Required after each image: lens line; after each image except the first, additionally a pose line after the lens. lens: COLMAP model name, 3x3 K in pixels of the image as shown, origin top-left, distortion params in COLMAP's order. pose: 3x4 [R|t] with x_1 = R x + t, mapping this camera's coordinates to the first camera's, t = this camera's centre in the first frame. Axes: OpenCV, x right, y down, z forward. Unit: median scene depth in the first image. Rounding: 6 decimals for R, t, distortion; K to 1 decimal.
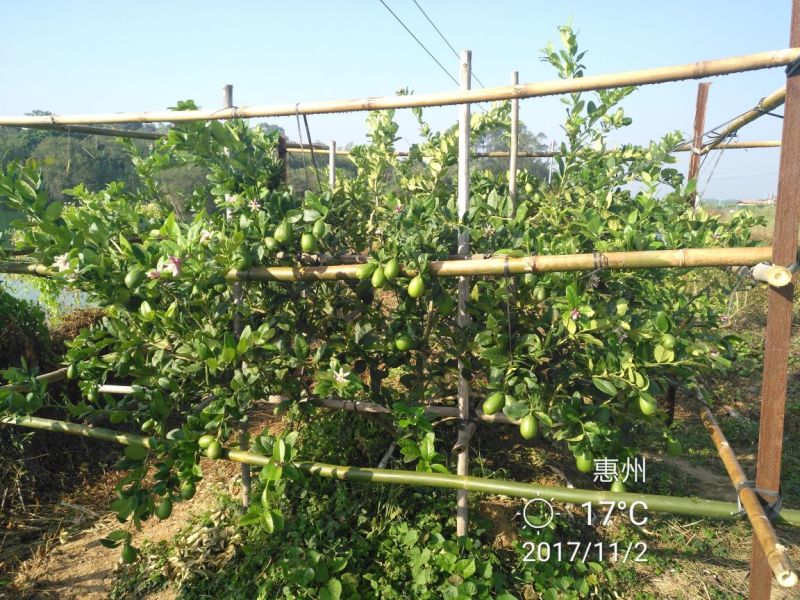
lens RADIAL K [[648.1, 0, 398.8], [0, 648.1, 301.2], [0, 0, 1]] dist [-0.006276, 0.001456]
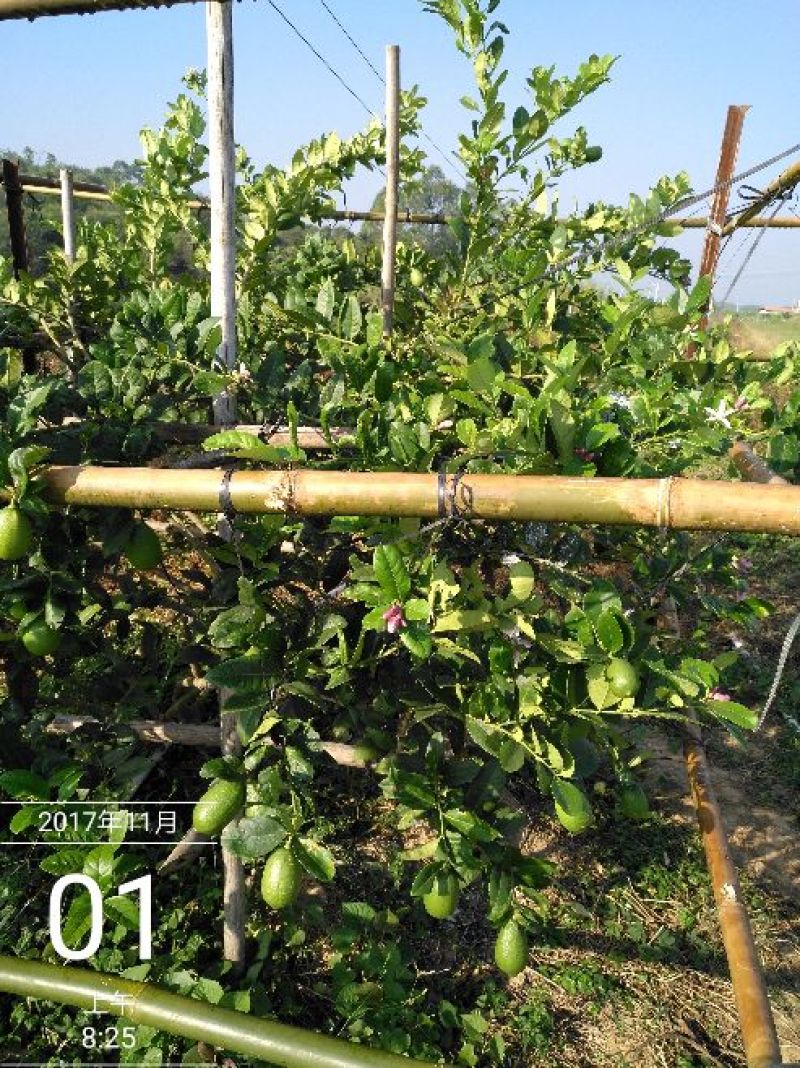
lens RADIAL K [[865.3, 0, 401.4], [0, 865.3, 532.5], [0, 0, 1]] dist [-0.006276, 0.001456]
pose [[0.994950, 0.013380, 0.099478, 0.142219], [-0.025851, 0.991801, 0.125153, -0.063773], [-0.096988, -0.127093, 0.987138, 0.307486]]
